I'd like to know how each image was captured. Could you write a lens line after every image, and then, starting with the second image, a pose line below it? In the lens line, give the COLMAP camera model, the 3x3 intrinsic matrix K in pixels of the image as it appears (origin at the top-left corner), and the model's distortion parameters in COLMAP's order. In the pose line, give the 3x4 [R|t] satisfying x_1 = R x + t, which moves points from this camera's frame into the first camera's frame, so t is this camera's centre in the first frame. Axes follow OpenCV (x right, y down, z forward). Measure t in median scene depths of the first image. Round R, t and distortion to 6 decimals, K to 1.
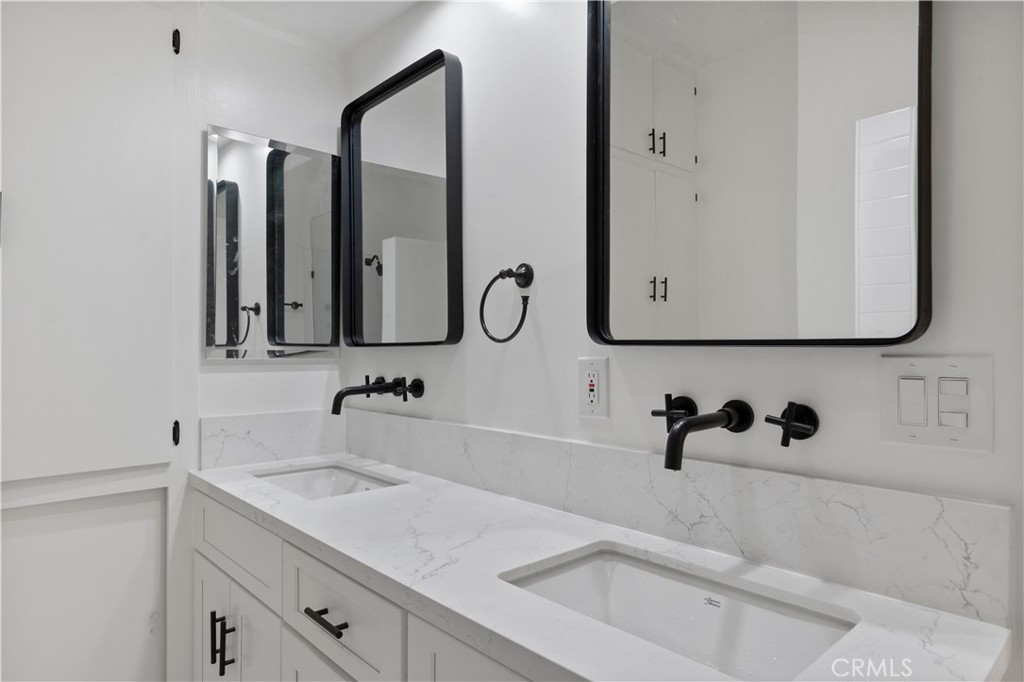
lens RADIAL K [[621.6, 0, 512.0], [0, 621.6, 341.0], [0, 0, 1]] dist [0.004331, 0.000820]
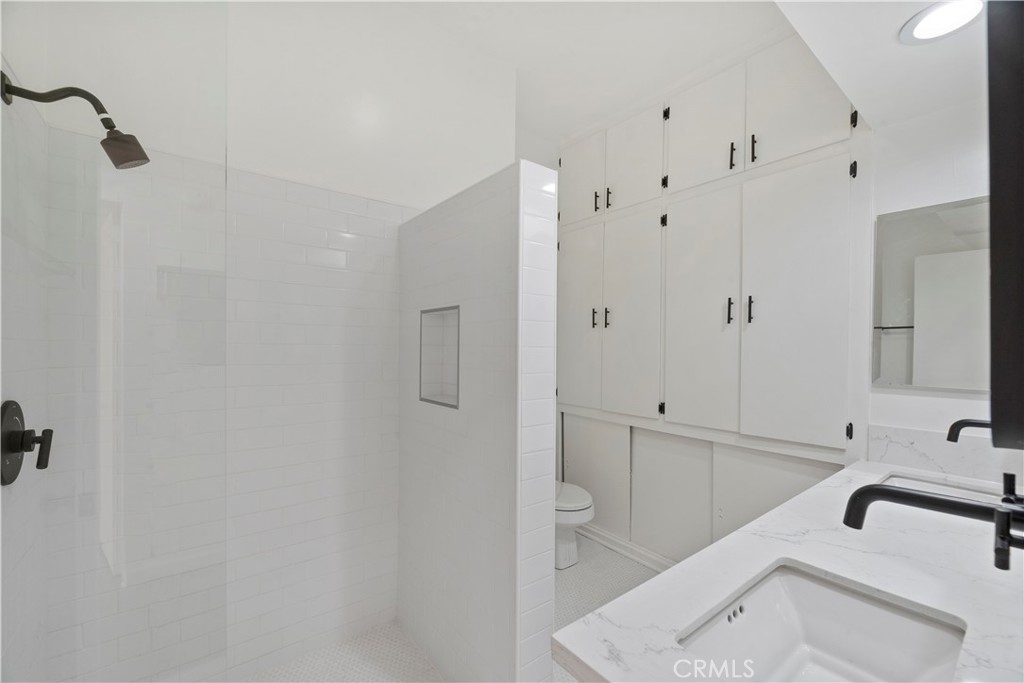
lens RADIAL K [[414.3, 0, 510.0], [0, 414.3, 351.7], [0, 0, 1]] dist [-0.000896, -0.000111]
pose [[-0.081567, -0.000228, -0.996668, 0.523203], [-0.002935, 0.999996, 0.000011, -0.040973], [0.996664, 0.002926, -0.081568, 0.263078]]
